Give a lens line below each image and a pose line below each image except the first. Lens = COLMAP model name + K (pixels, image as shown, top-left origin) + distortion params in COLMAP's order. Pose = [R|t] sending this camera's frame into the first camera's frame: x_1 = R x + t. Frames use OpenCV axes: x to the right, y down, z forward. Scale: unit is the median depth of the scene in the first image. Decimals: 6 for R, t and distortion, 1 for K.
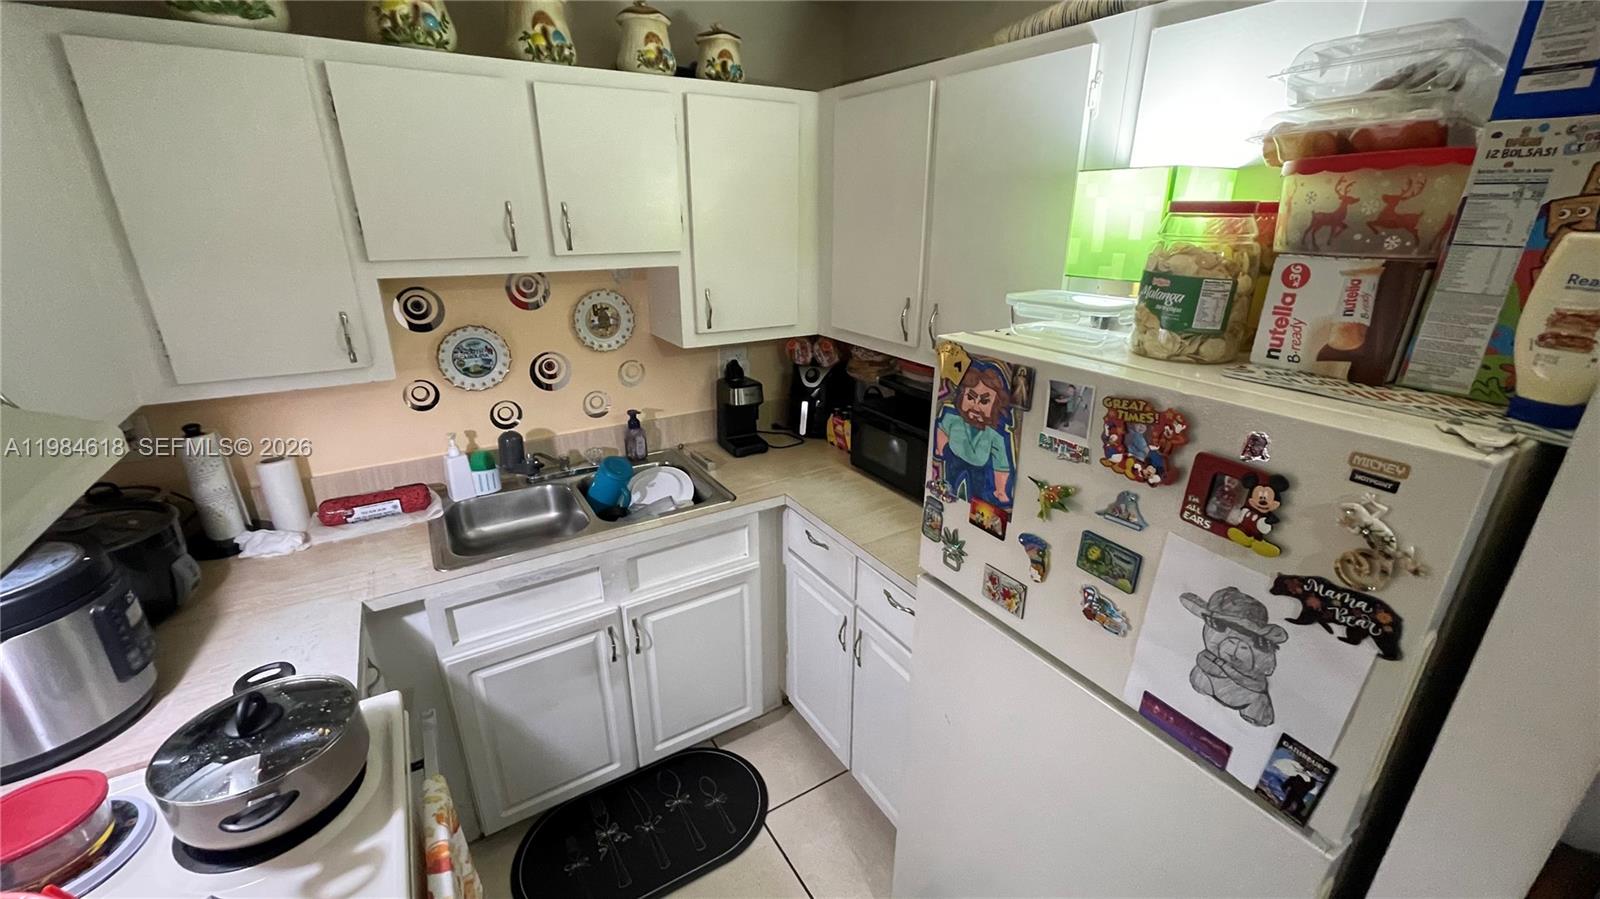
lens RADIAL K [[643.8, 0, 797.6], [0, 643.8, 448.3], [0, 0, 1]] dist [-0.001706, 0.000615]
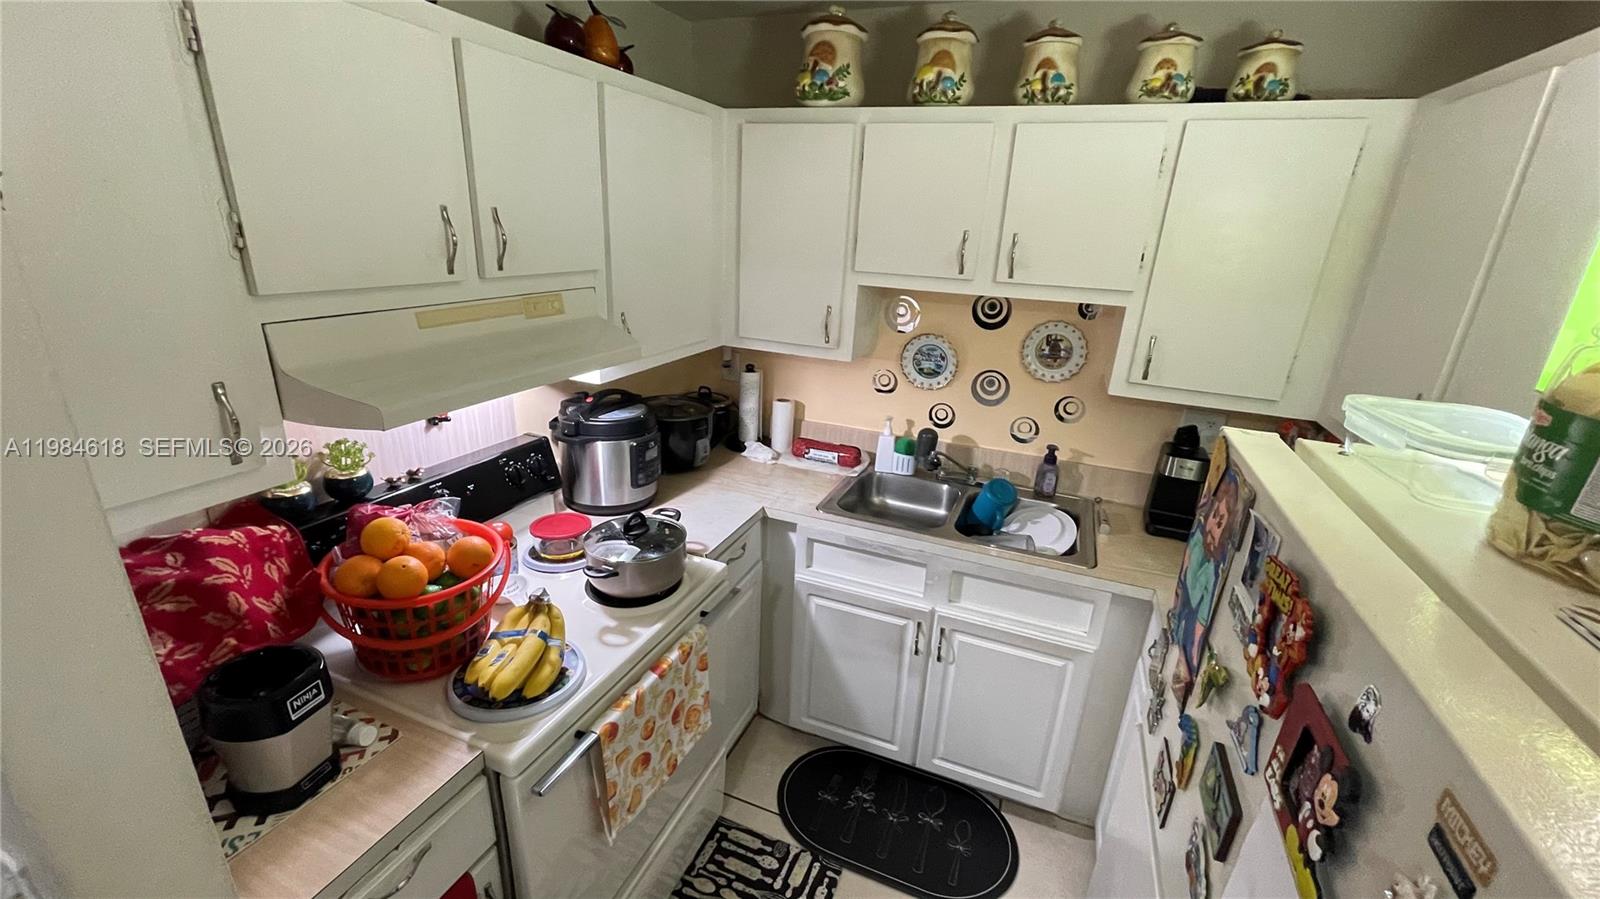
lens RADIAL K [[643.8, 0, 798.9], [0, 643.8, 449.0], [0, 0, 1]] dist [-0.001706, 0.000615]
pose [[0.593989, 0.290680, -0.750121, 0.296700], [-0.321265, 0.940569, 0.110085, -0.045027], [0.737540, 0.175599, 0.652073, 0.095758]]
